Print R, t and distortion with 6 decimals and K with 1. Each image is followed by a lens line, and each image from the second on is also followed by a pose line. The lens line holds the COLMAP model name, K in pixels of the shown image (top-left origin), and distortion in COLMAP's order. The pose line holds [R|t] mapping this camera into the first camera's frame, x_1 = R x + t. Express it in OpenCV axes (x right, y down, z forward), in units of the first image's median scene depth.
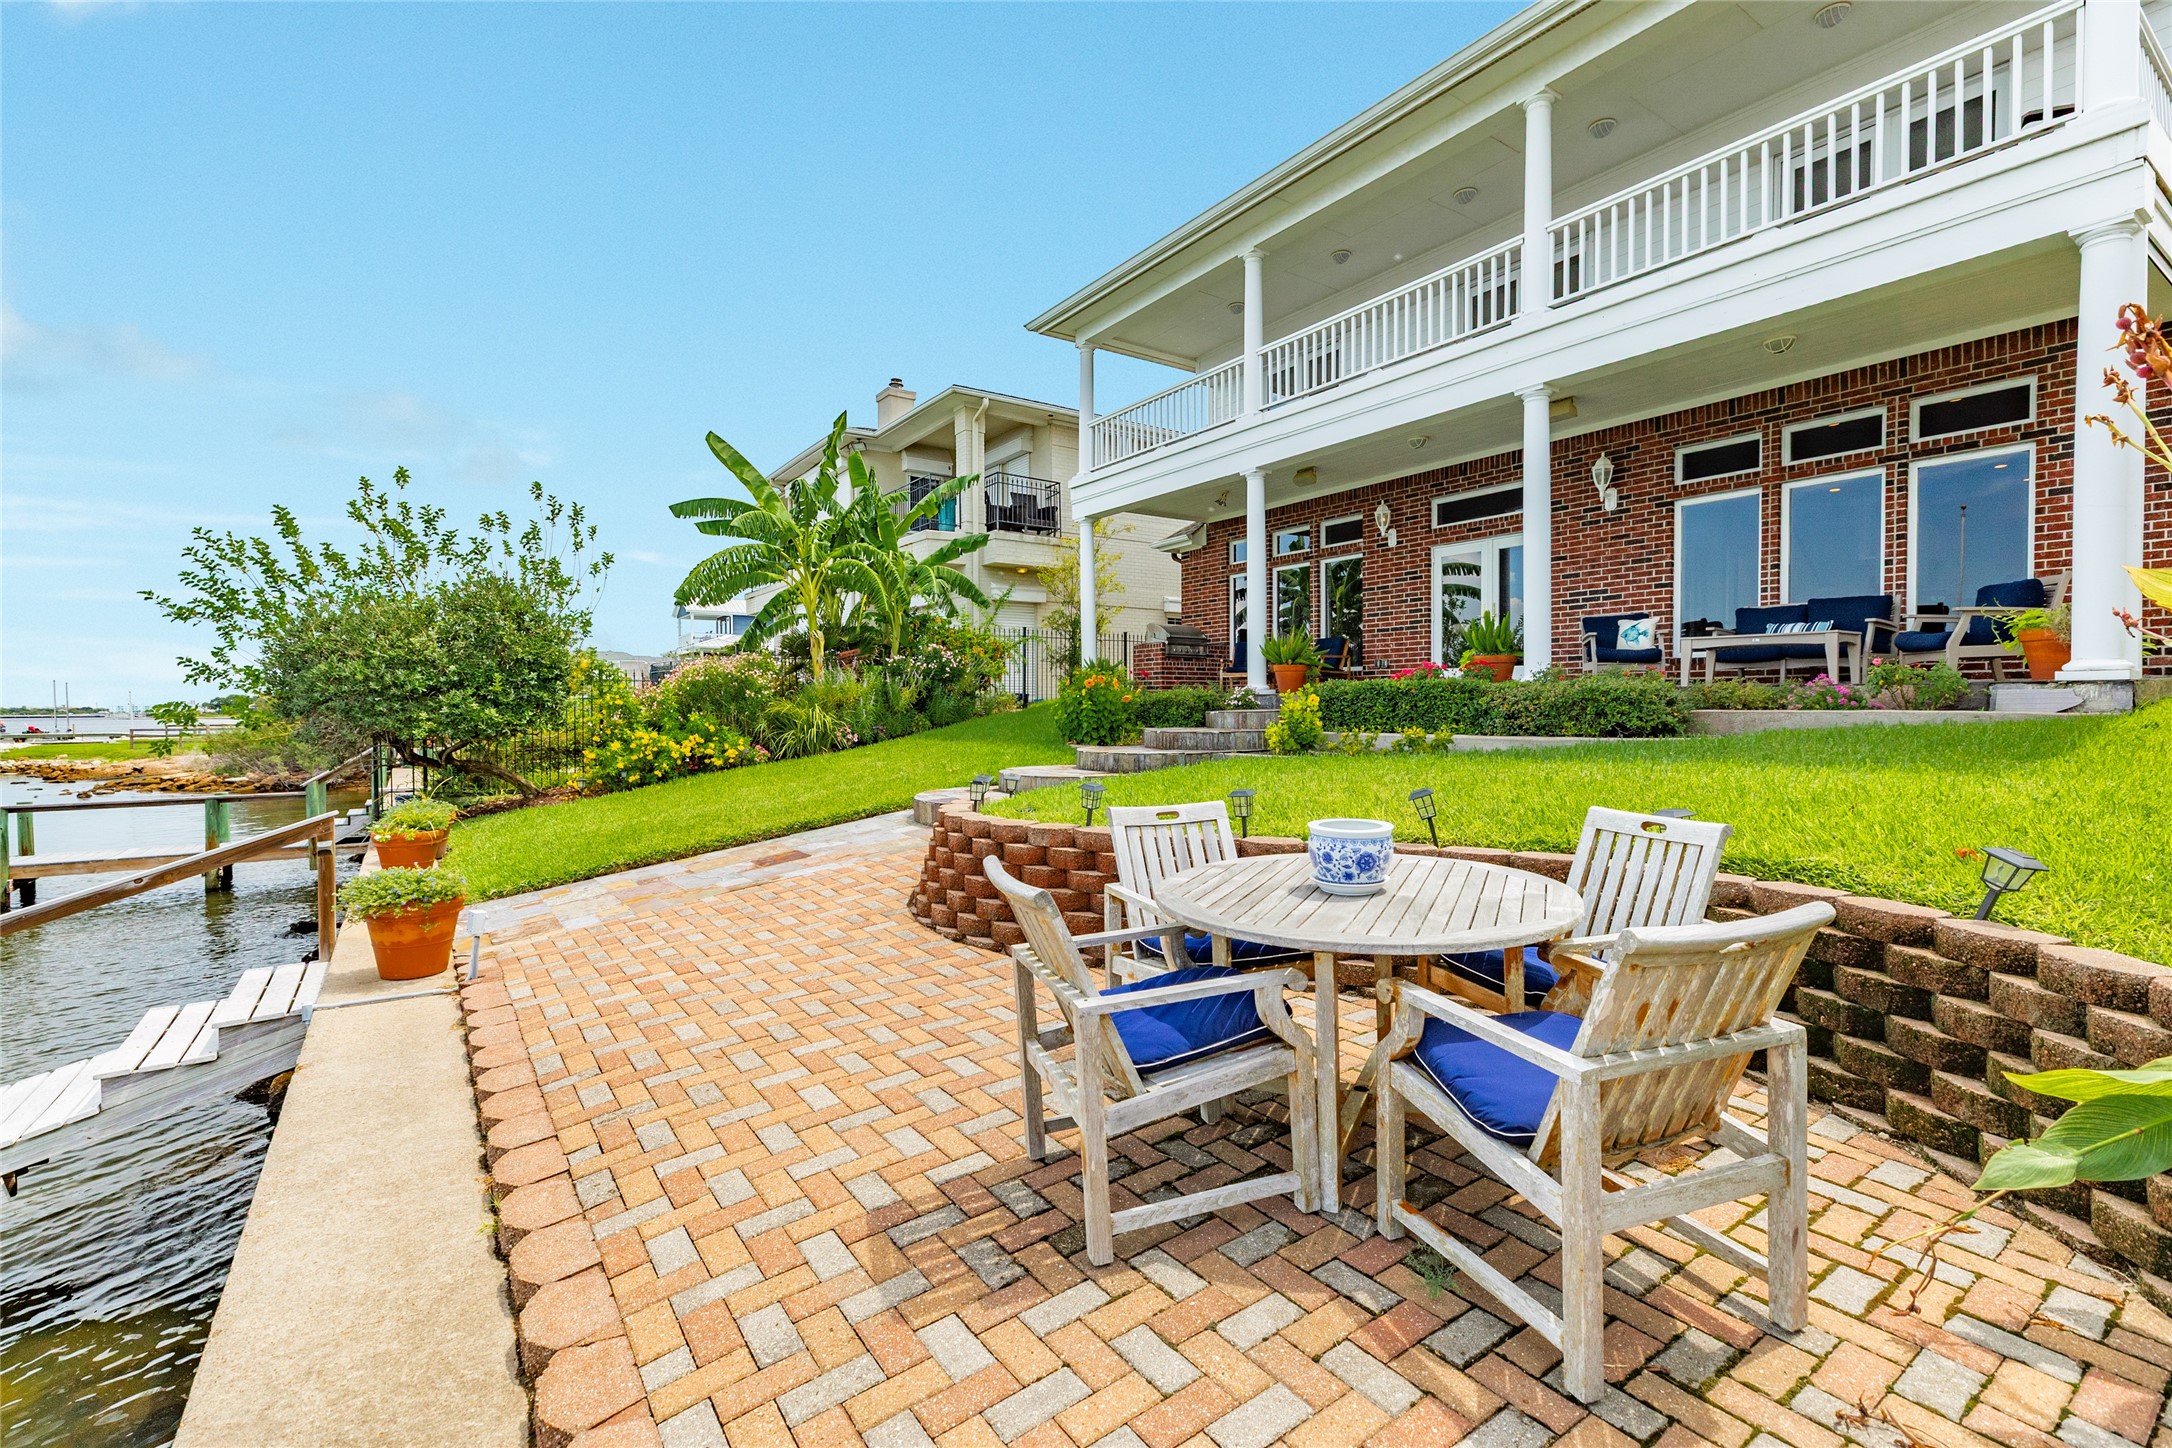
lens RADIAL K [[974.5, 0, 1083.9], [0, 974.5, 723.4], [0, 0, 1]] dist [0.008739, -0.000442]
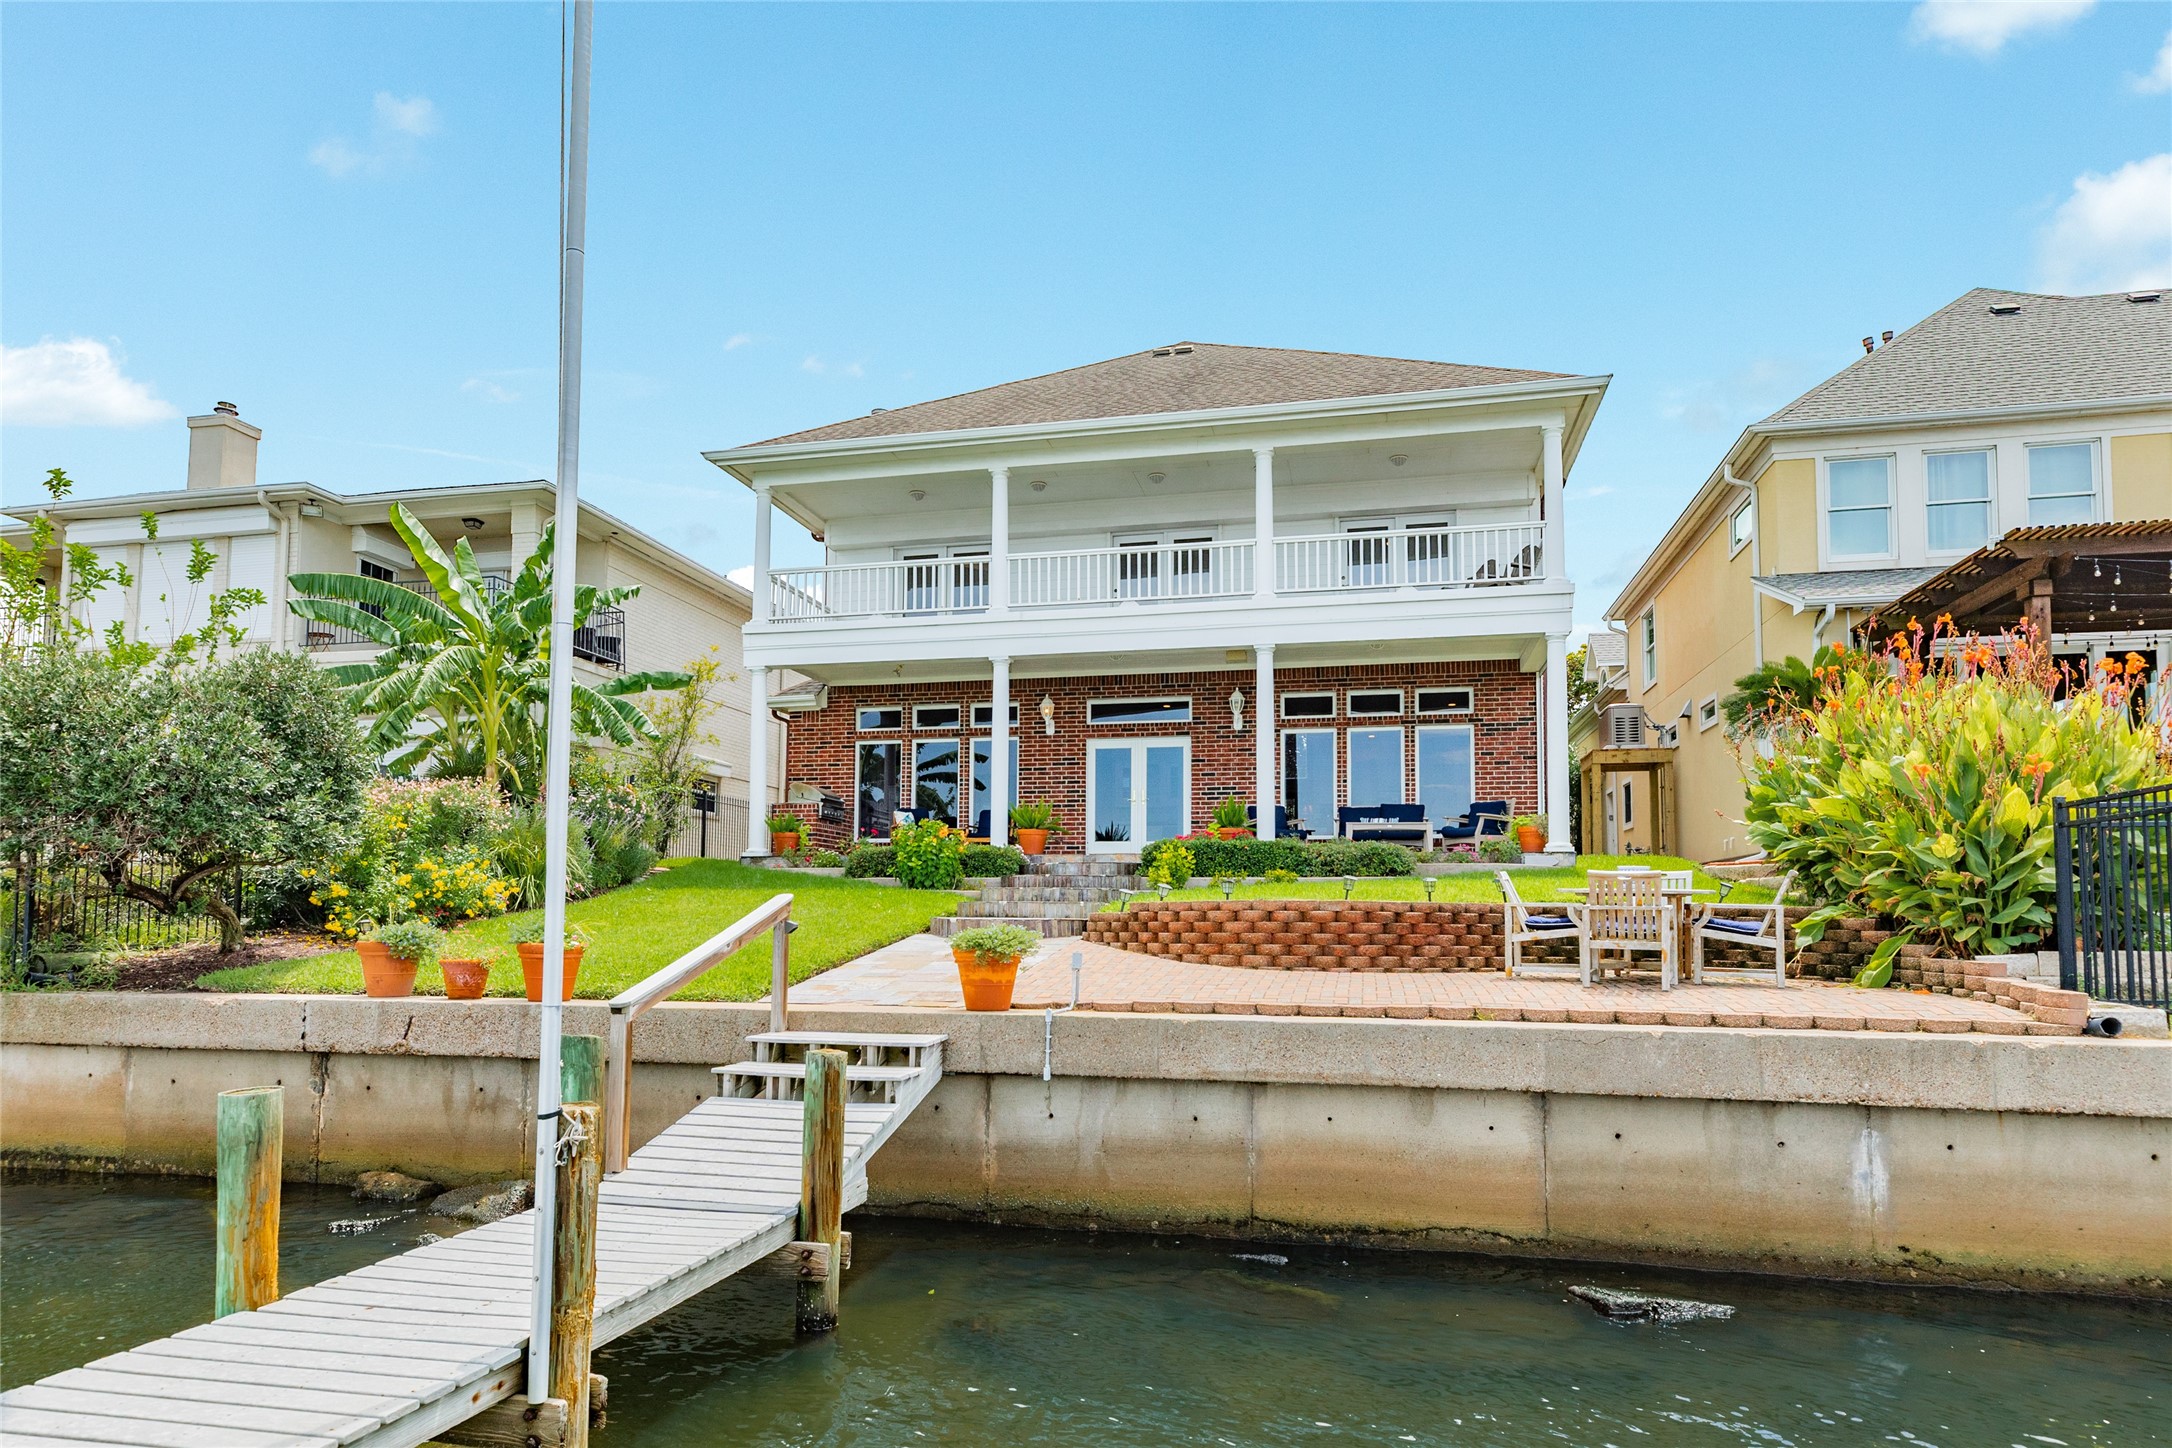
lens RADIAL K [[1323.3, 0, 1043.8], [0, 1323.3, 844.2], [0, 0, 1]] dist [0.006070, -0.000332]
pose [[0.745511, 0.051906, 0.664469, -0.918039], [0.000245, 0.996941, -0.078152, 0.088933], [-0.666493, 0.058426, 0.743218, -0.189438]]
